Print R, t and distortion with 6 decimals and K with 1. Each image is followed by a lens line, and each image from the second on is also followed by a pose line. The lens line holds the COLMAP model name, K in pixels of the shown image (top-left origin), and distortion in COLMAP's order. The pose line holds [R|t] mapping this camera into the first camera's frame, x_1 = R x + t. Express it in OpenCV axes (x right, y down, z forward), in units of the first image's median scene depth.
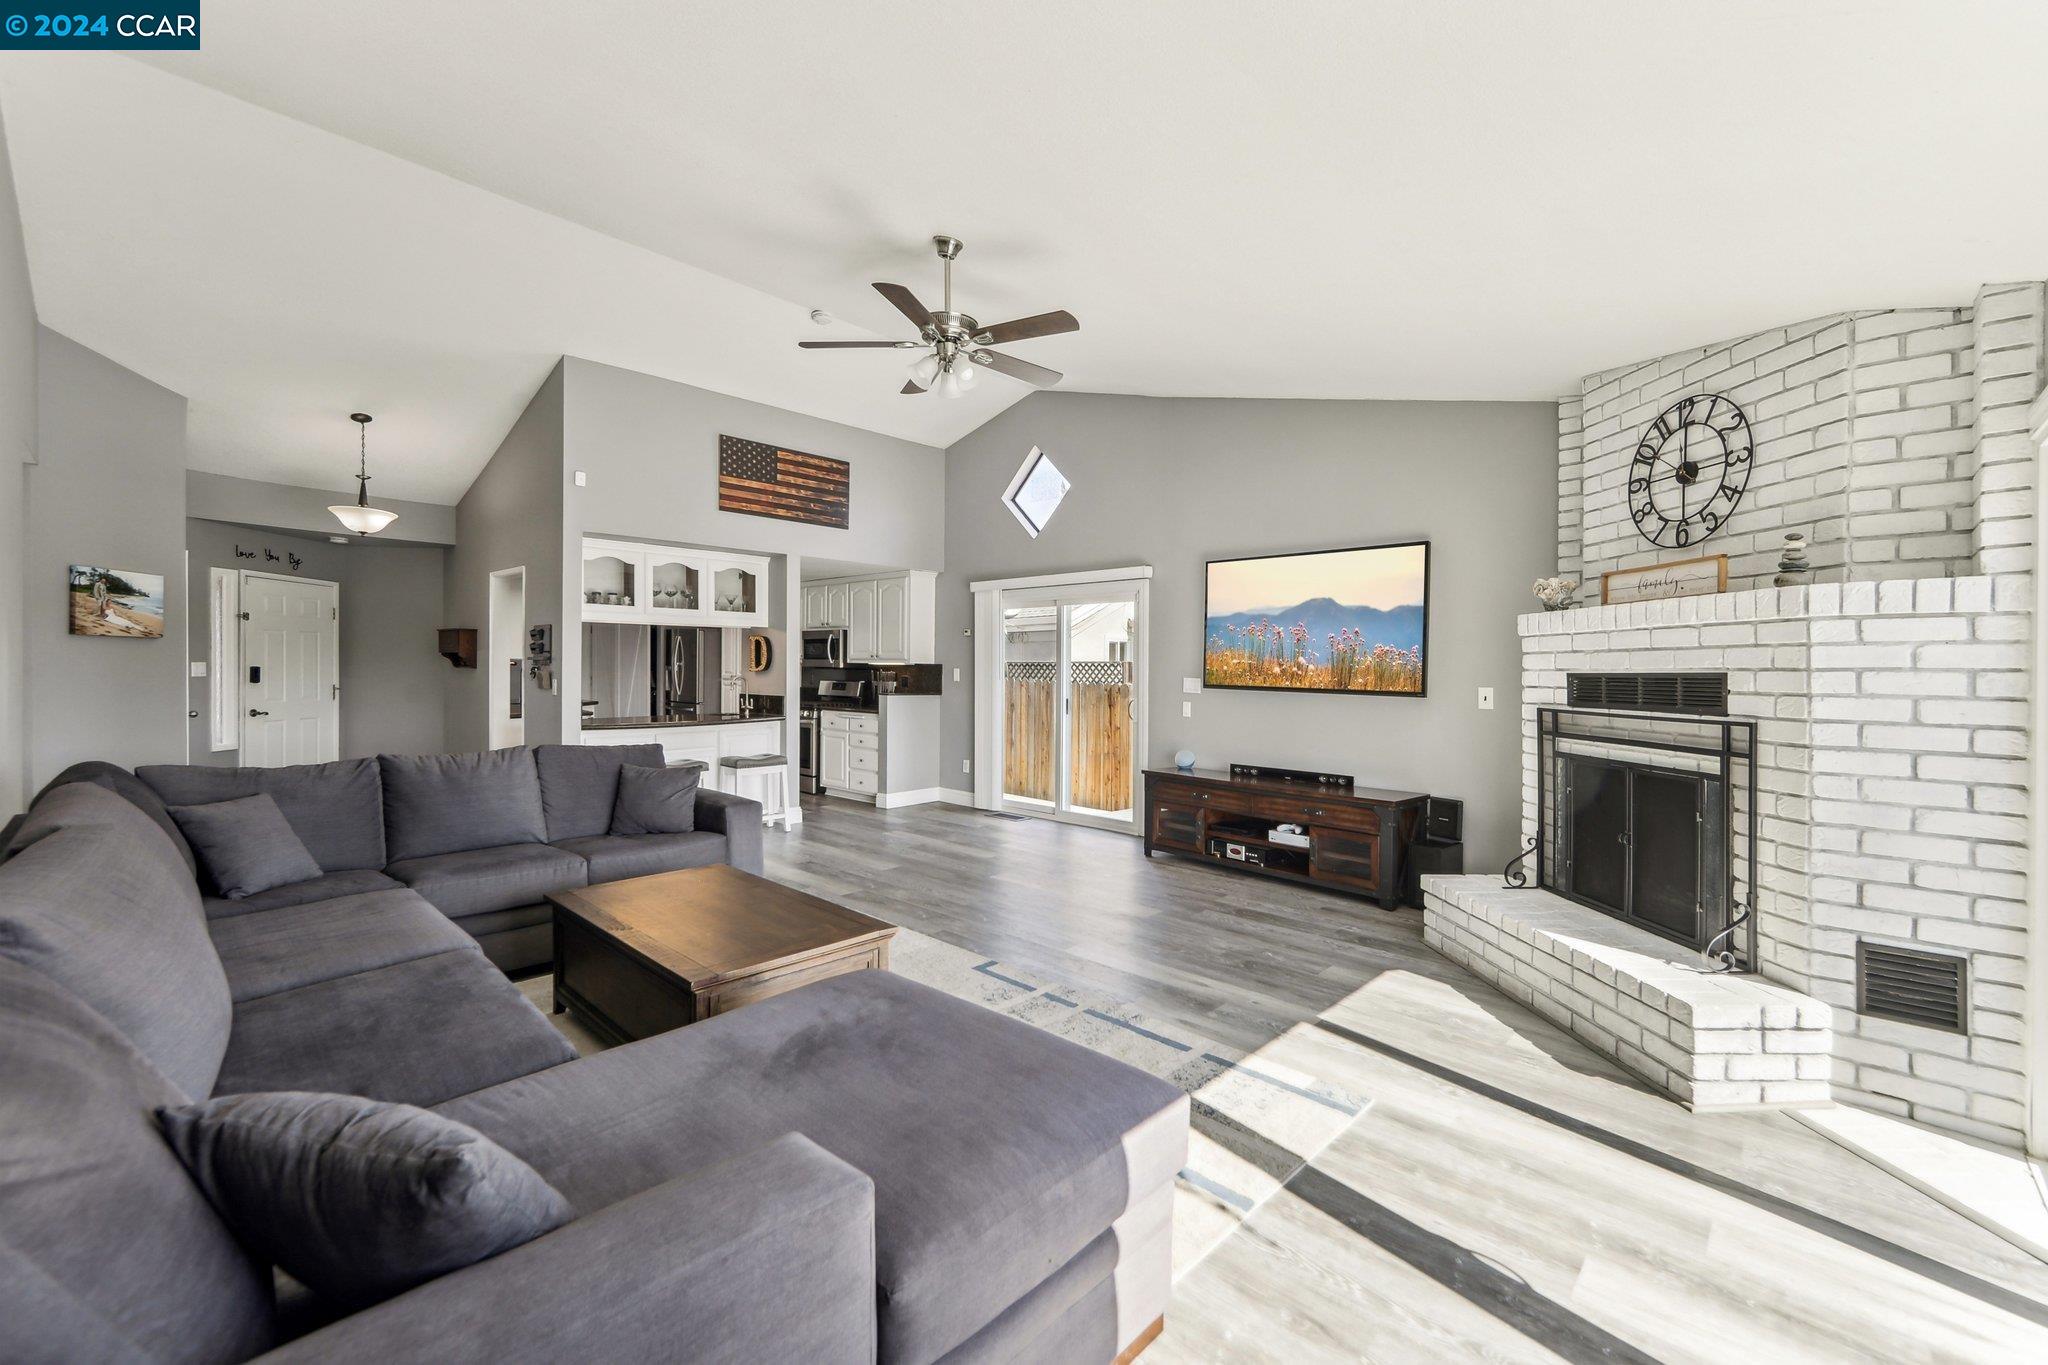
lens RADIAL K [[828.8, 0, 1029.9], [0, 828.8, 673.7], [0, 0, 1]] dist [0.000644, 0.000171]
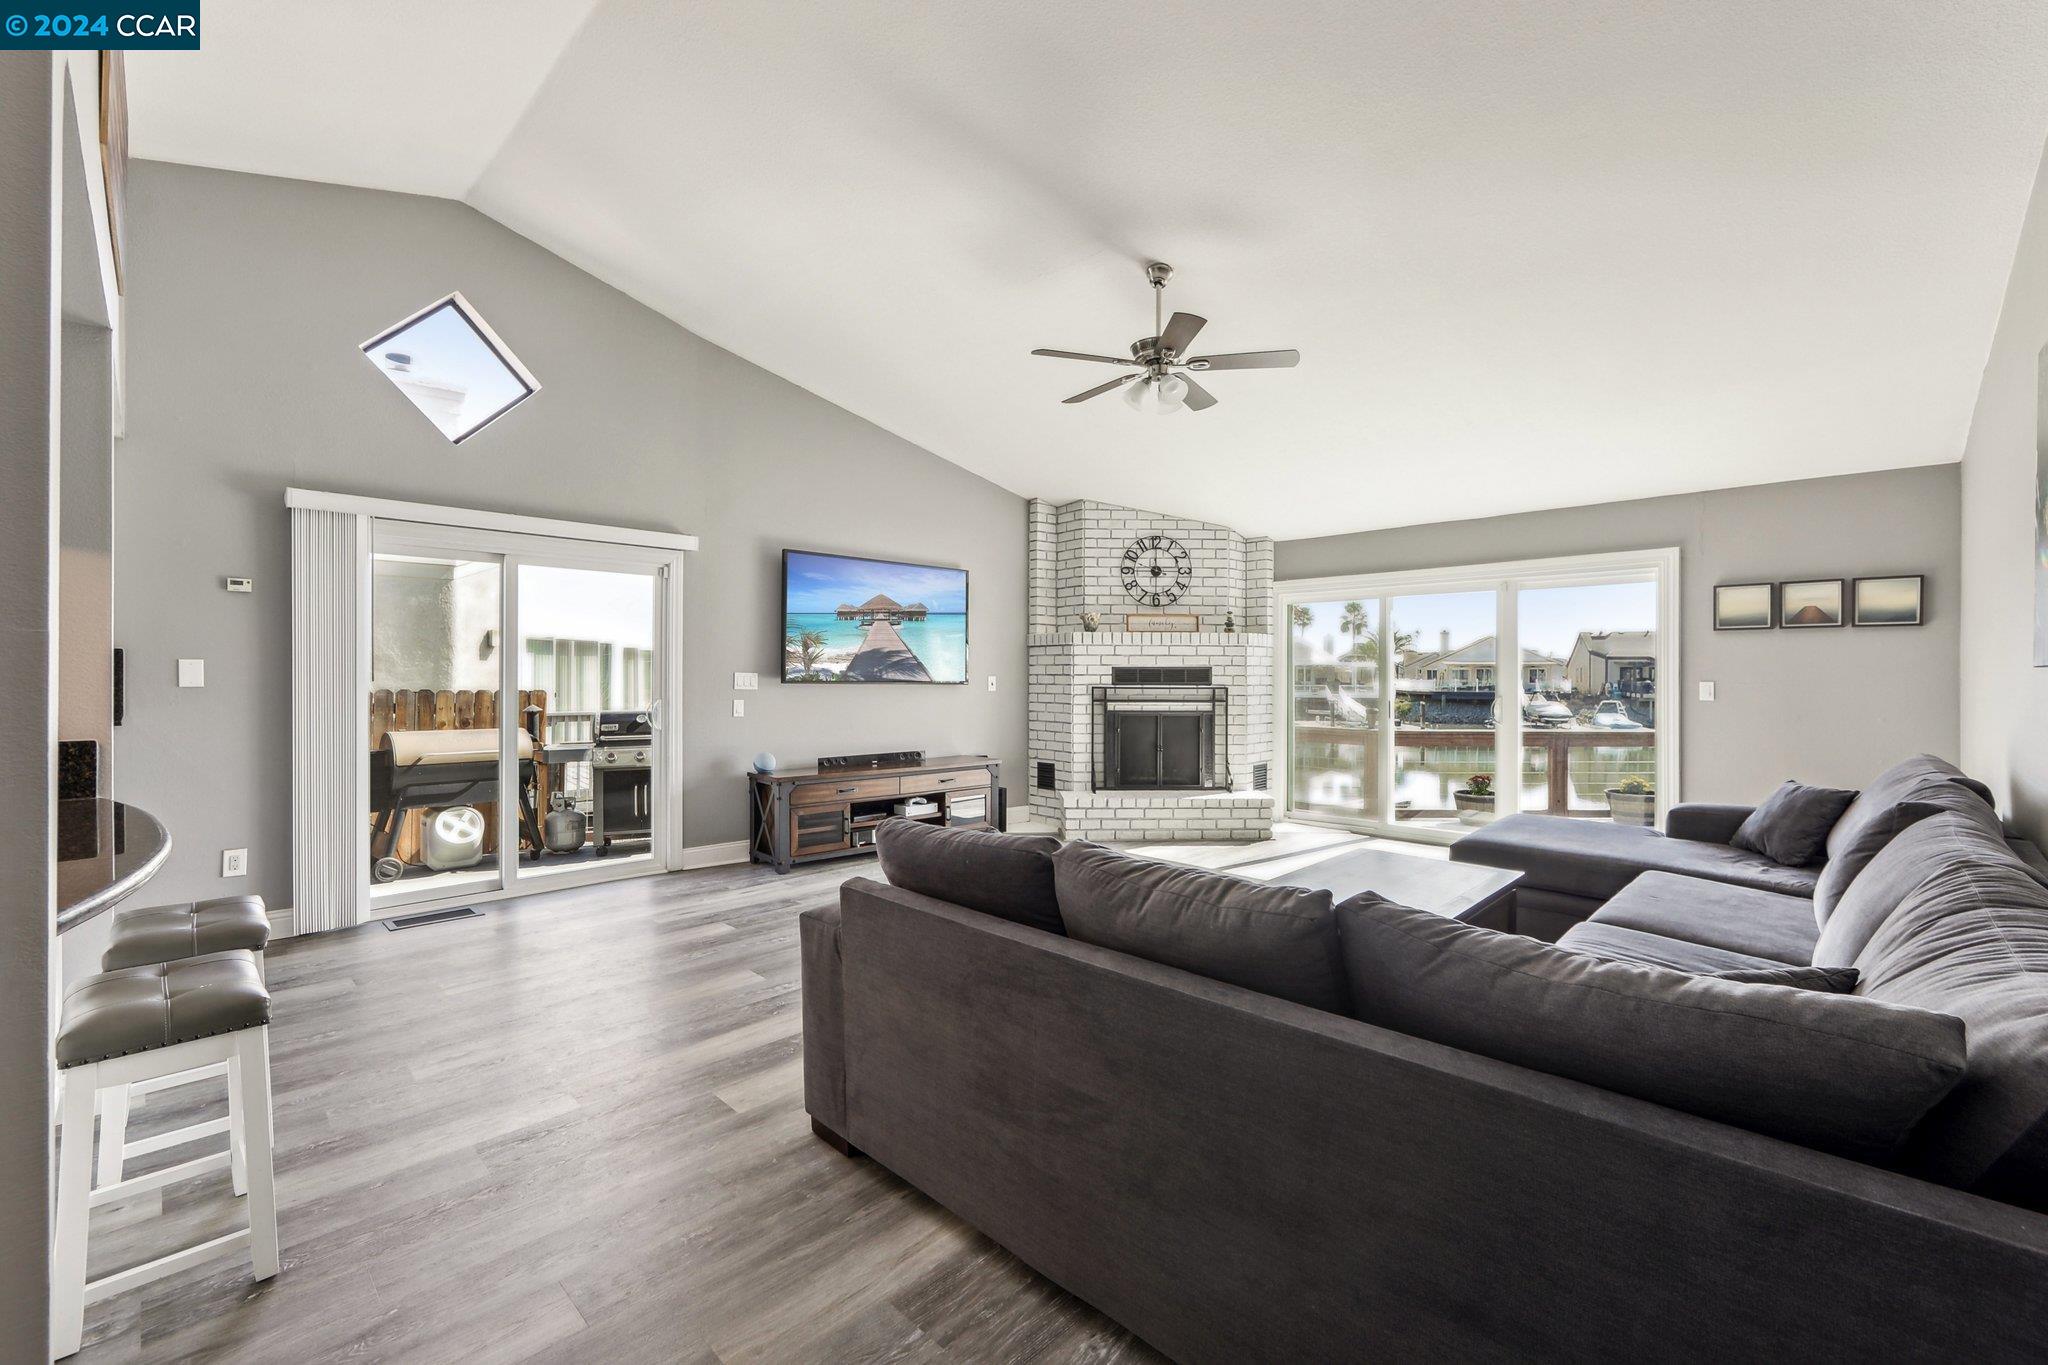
lens RADIAL K [[846.2, 0, 1026.4], [0, 846.2, 674.4], [0, 0, 1]] dist [0.000761, 0.000101]
pose [[0.010636, -0.013622, 0.999851, -1.218094], [-0.000112, 0.999907, 0.013624, -0.009596], [-0.999943, -0.000257, 0.010633, 1.175822]]
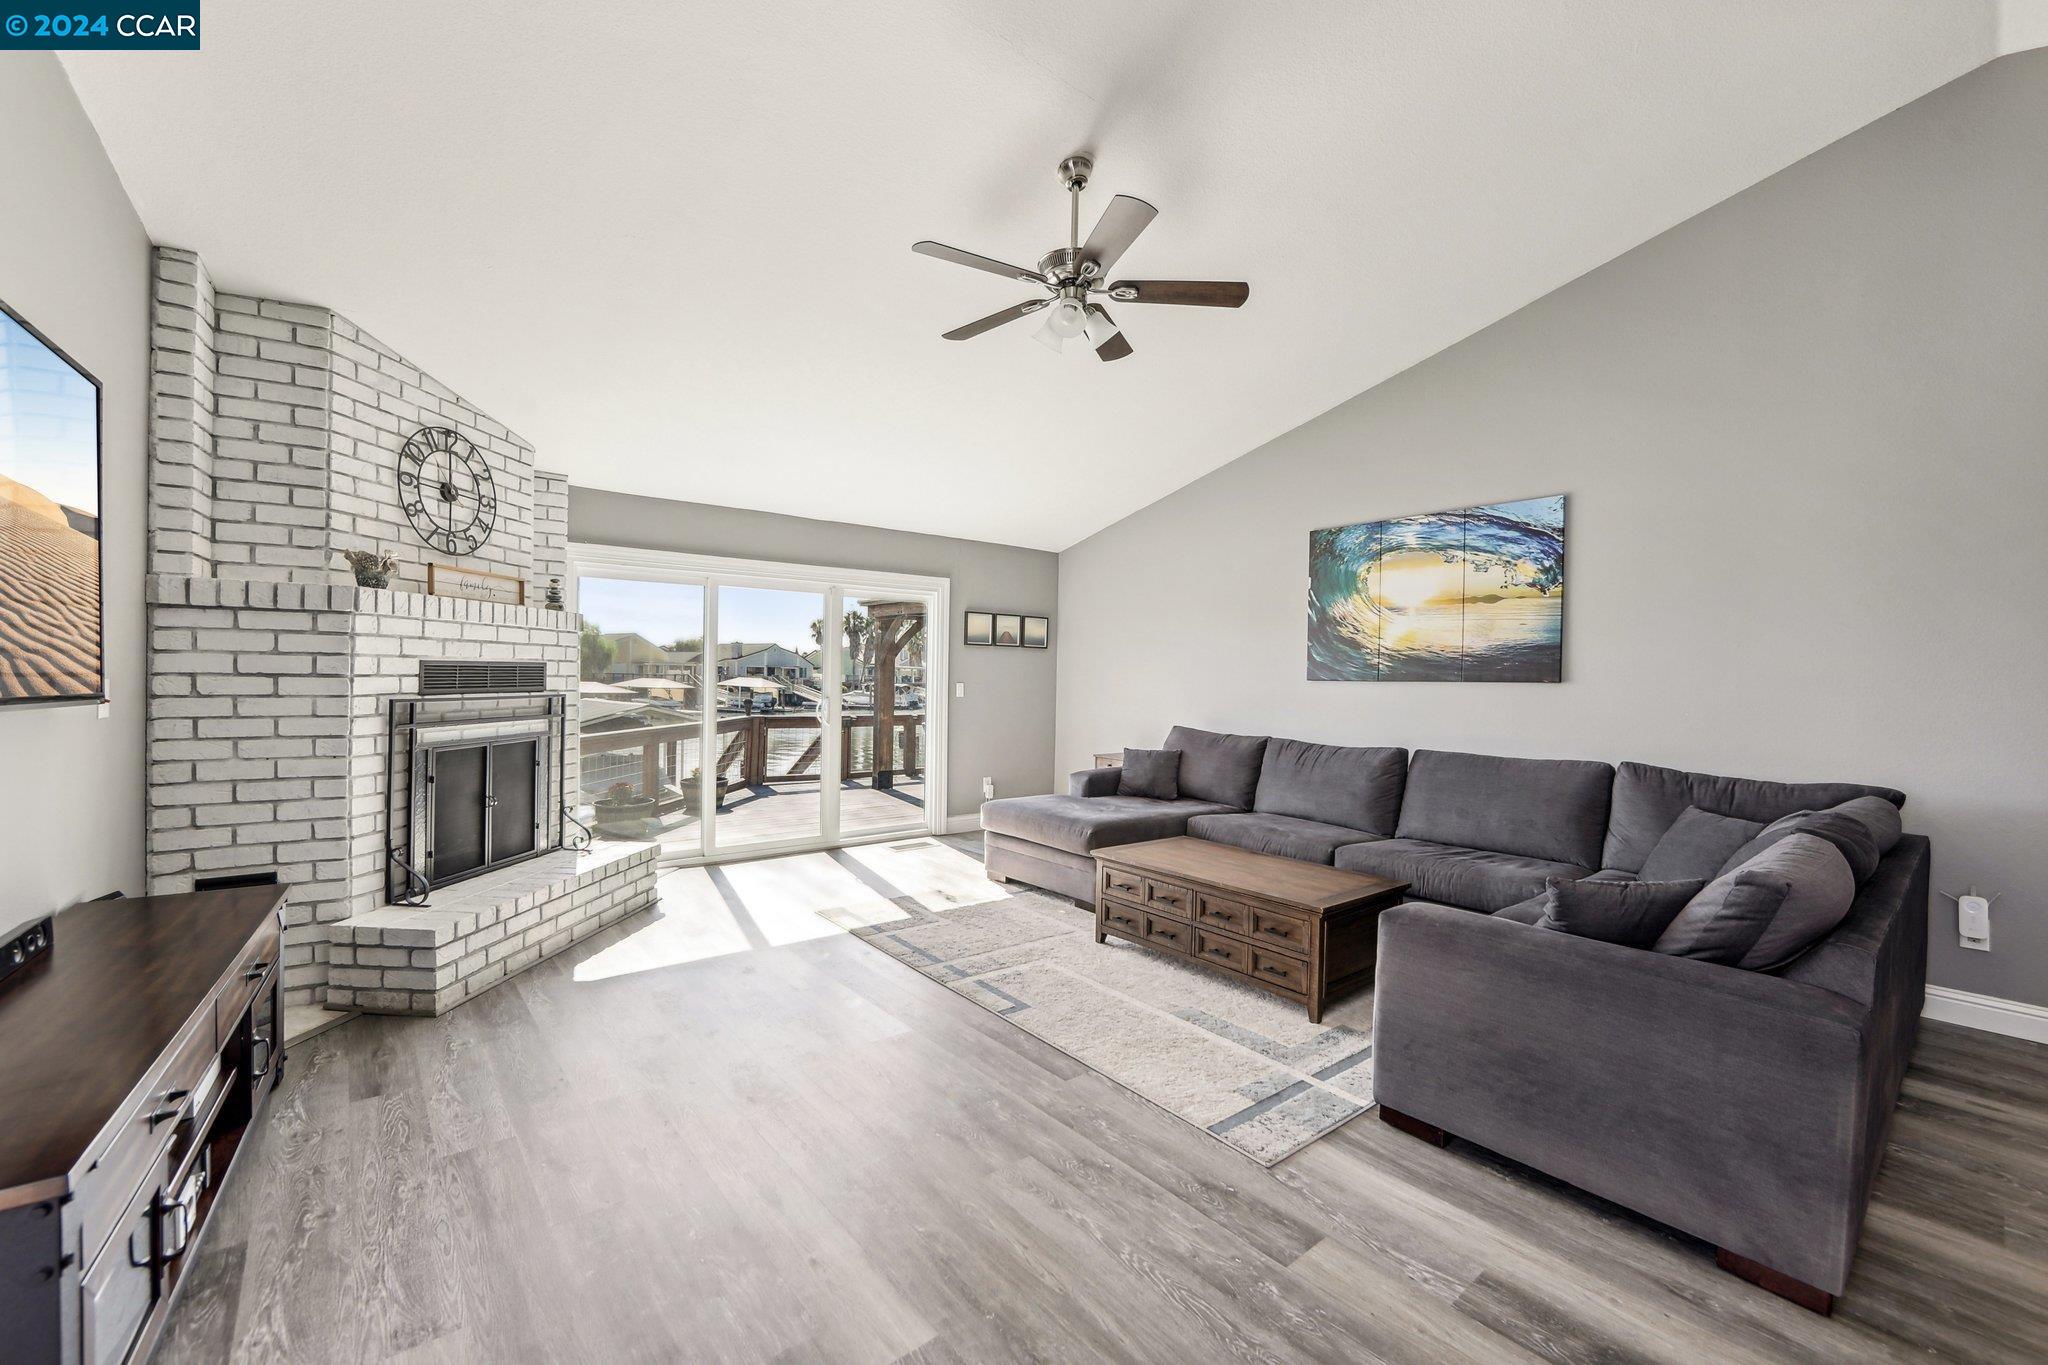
lens RADIAL K [[831.1, 0, 1024.0], [0, 831.1, 682.5], [0, 0, 1]] dist [0.000862, -0.000138]
pose [[-0.991402, -0.030111, 0.127338, -0.166947], [-0.028660, 0.999502, 0.013210, -0.007824], [-0.127672, 0.009446, -0.991771, 1.874834]]
